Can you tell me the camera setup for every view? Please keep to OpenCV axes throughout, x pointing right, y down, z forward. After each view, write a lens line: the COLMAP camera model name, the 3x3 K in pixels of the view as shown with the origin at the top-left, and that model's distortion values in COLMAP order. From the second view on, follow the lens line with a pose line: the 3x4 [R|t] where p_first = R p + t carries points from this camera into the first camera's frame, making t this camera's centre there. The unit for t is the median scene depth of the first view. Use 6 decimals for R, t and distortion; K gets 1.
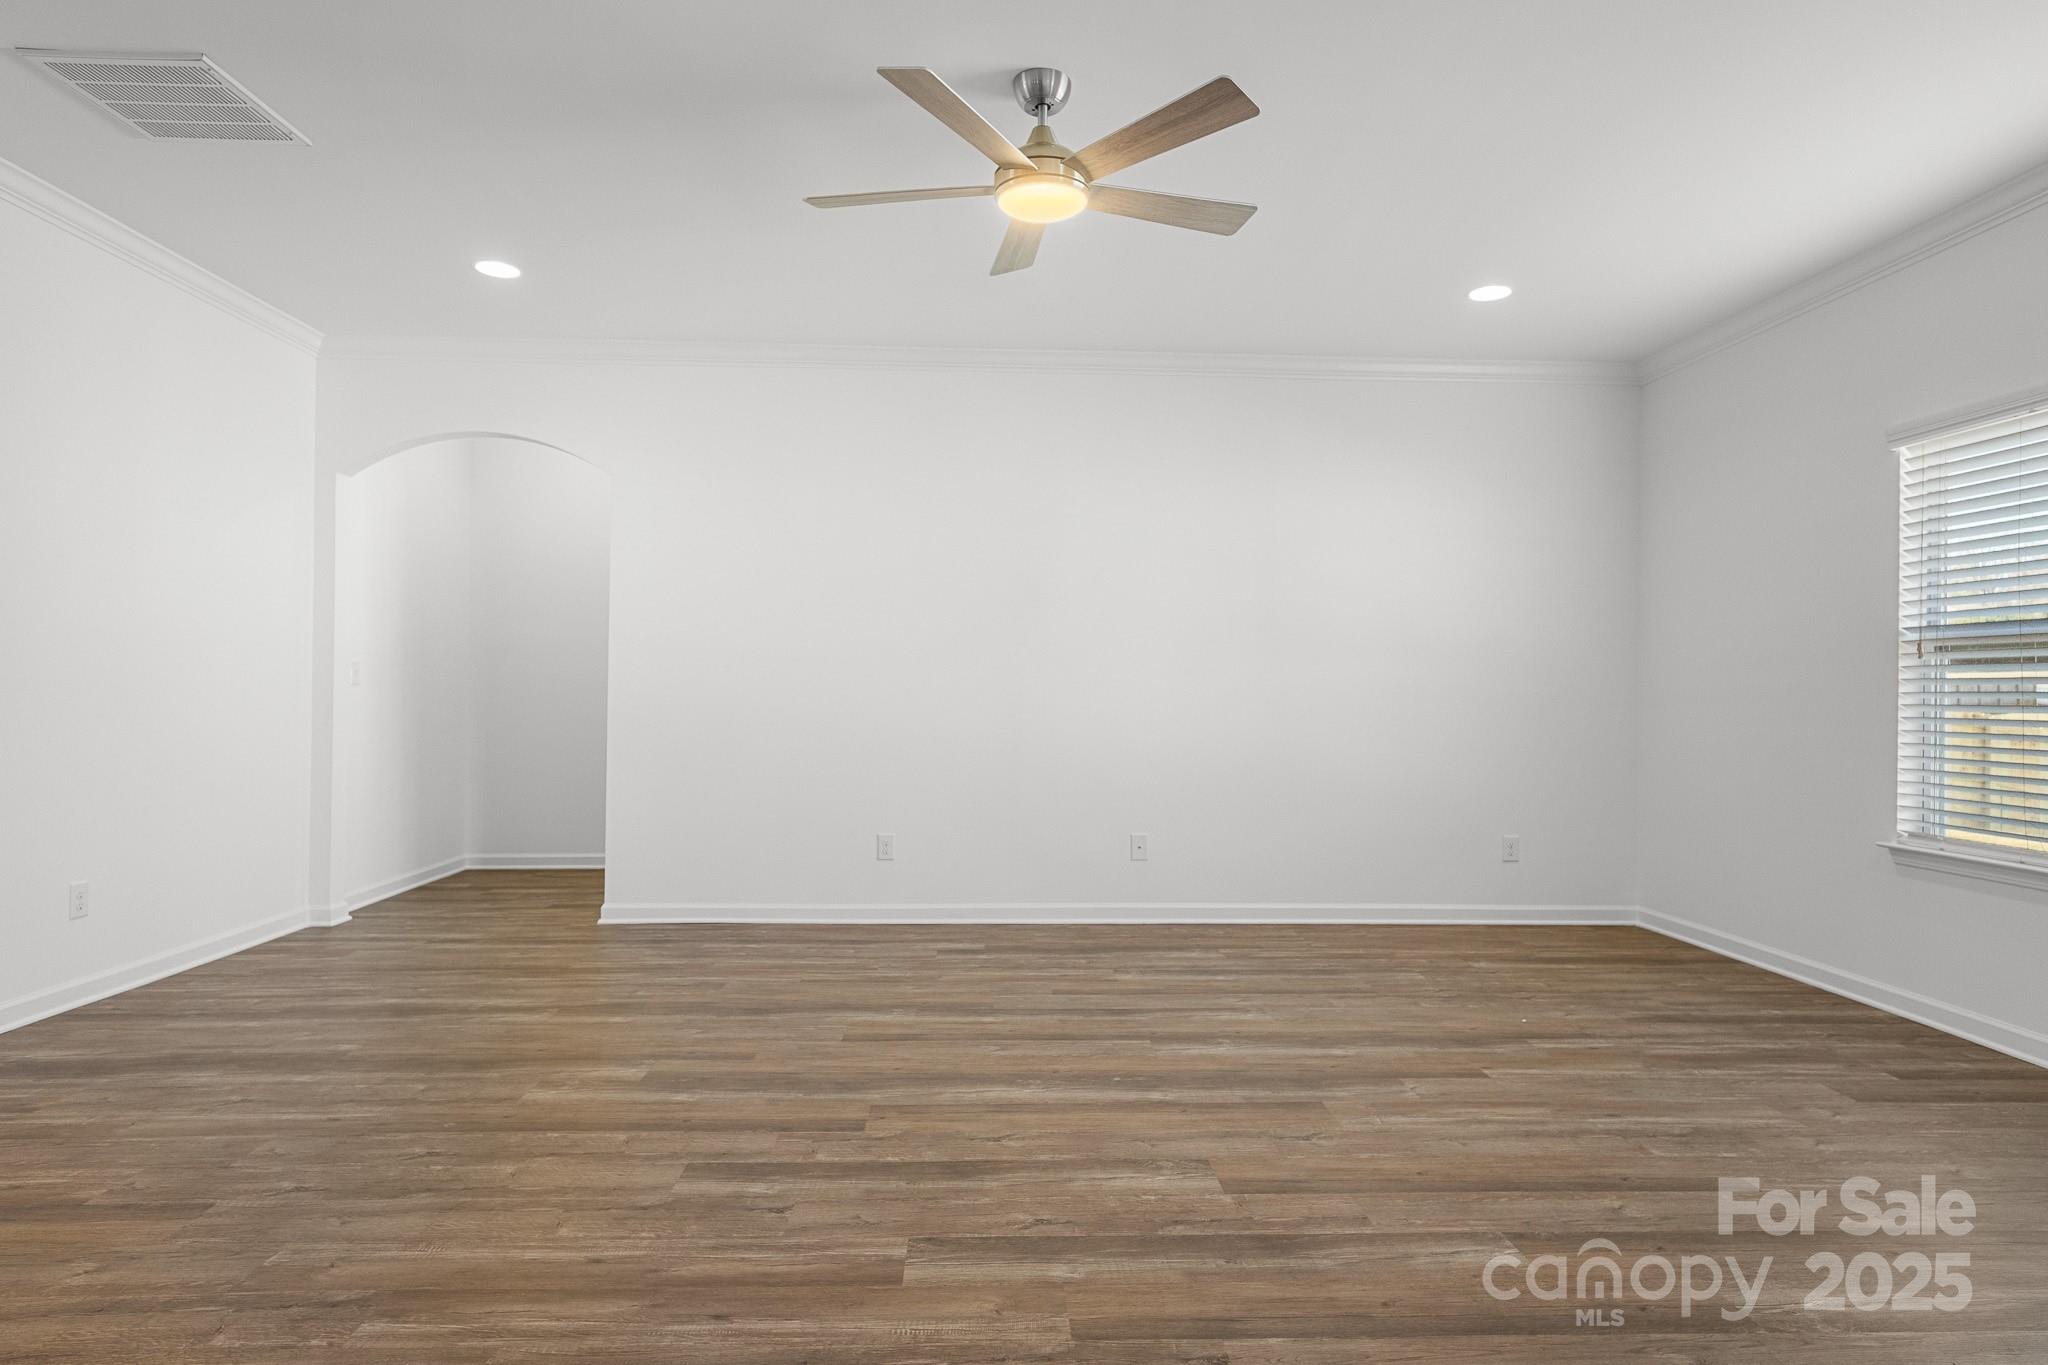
lens RADIAL K [[1122.9, 0, 1024.0], [0, 1122.9, 682.5], [0, 0, 1]] dist [0.002533, 0.000968]
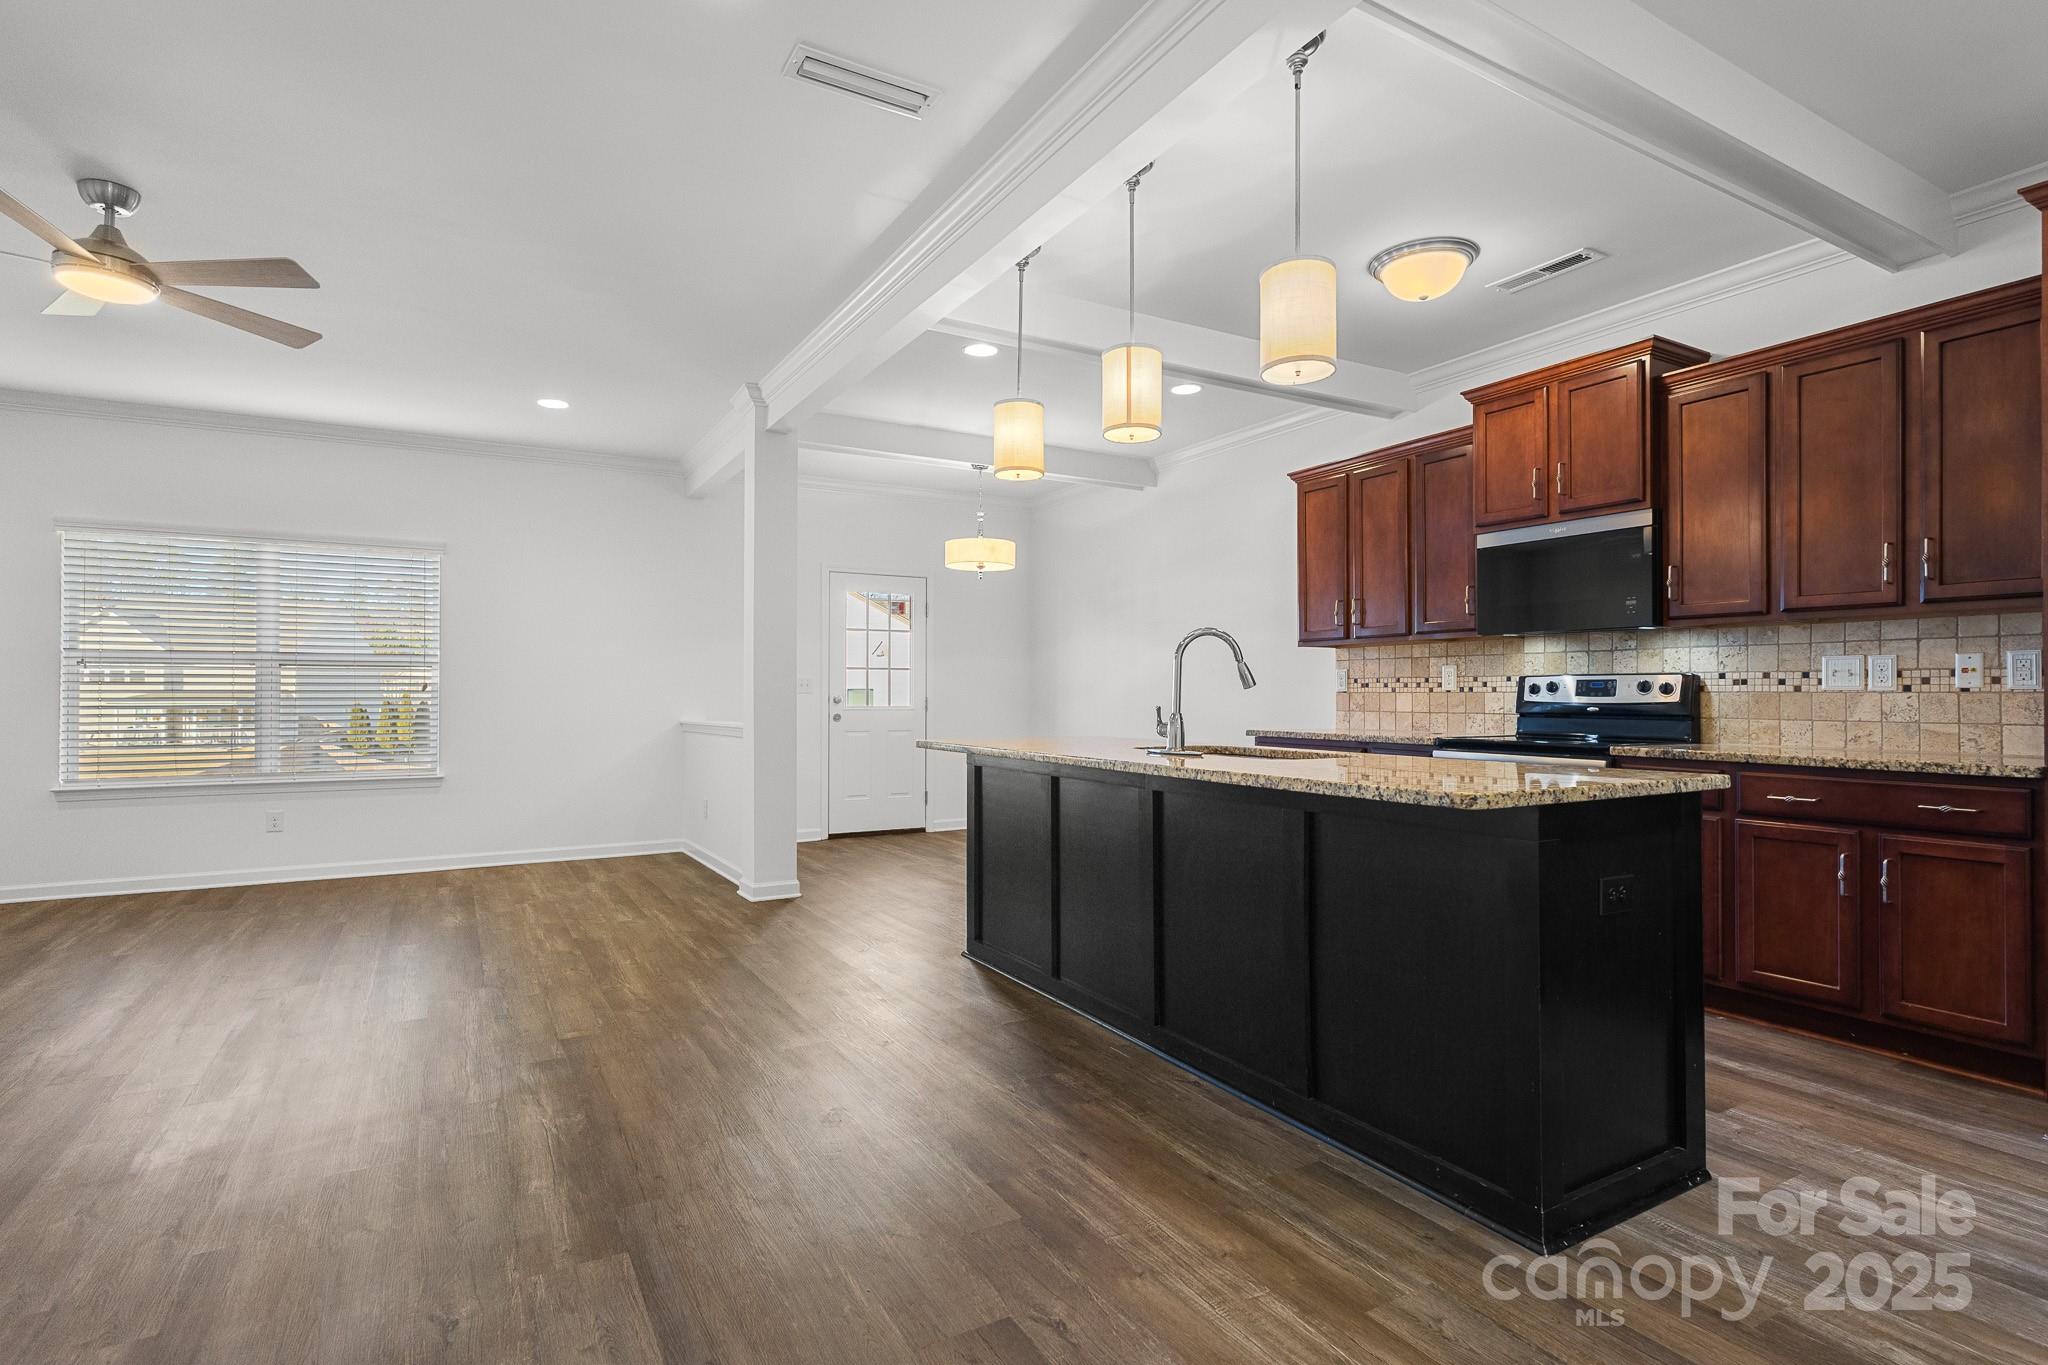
lens RADIAL K [[1009.3, 0, 1022.5], [0, 1009.3, 685.3], [0, 0, 1]] dist [0.004674, 0.000379]
pose [[-0.460756, -0.001106, 0.887526, -1.448443], [-0.010814, 0.999932, -0.004368, -0.008294], [-0.887461, -0.011610, -0.460737, 0.642646]]
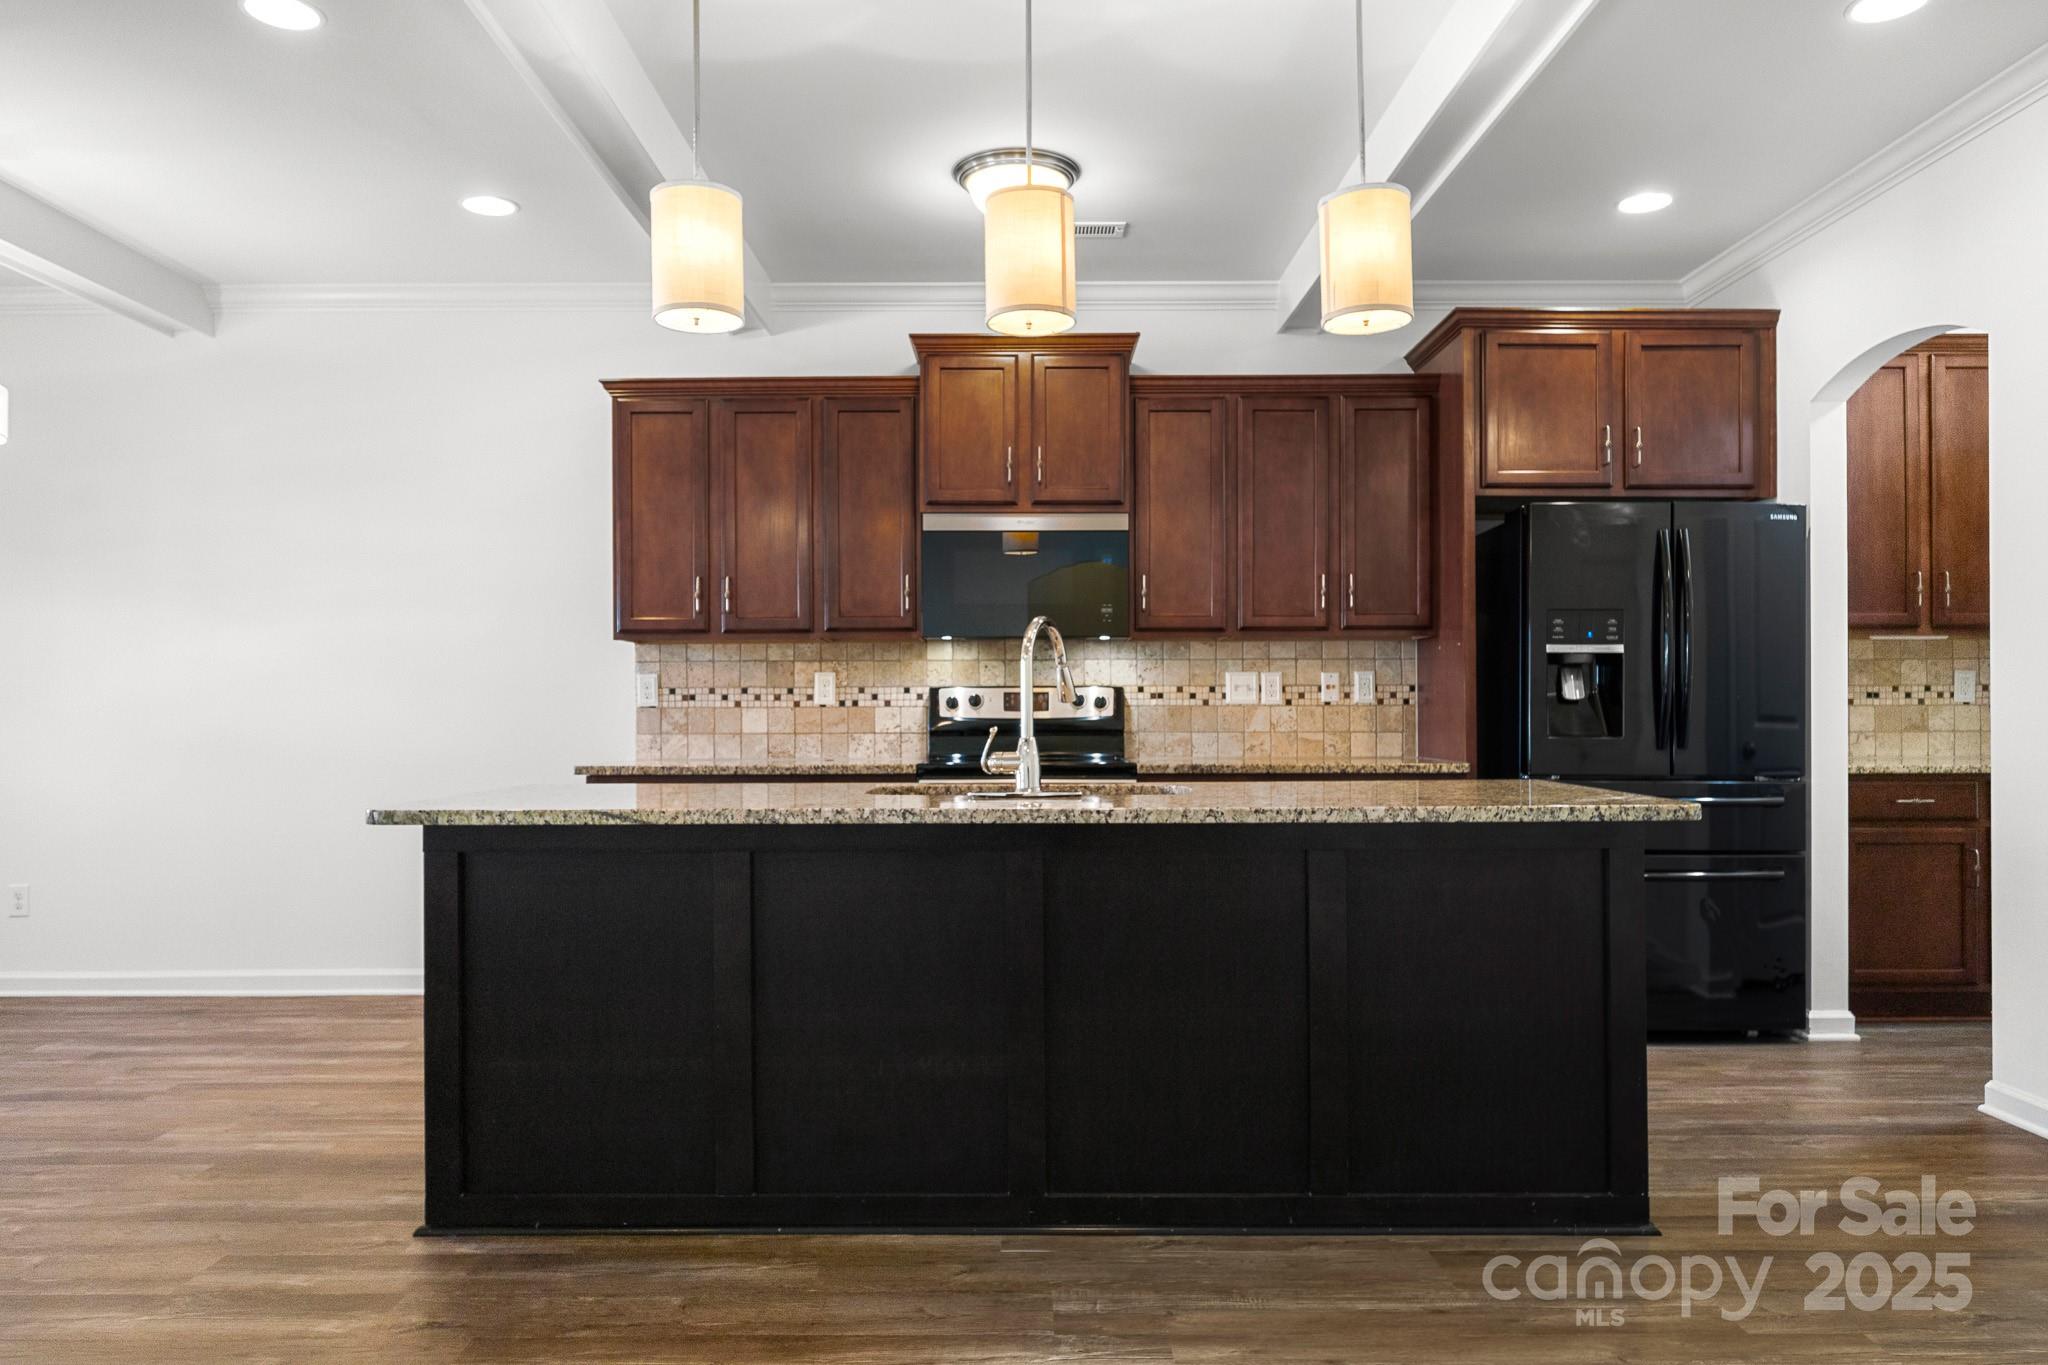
lens RADIAL K [[1372.8, 0, 1025.5], [0, 1372.8, 697.4], [0, 0, 1]] dist [-0.001461, -0.001472]
pose [[-0.999161, -0.004348, 0.040735, -0.590721], [-0.004908, 0.999895, -0.013662, -0.000654], [-0.040672, -0.013850, -0.999077, 1.018474]]
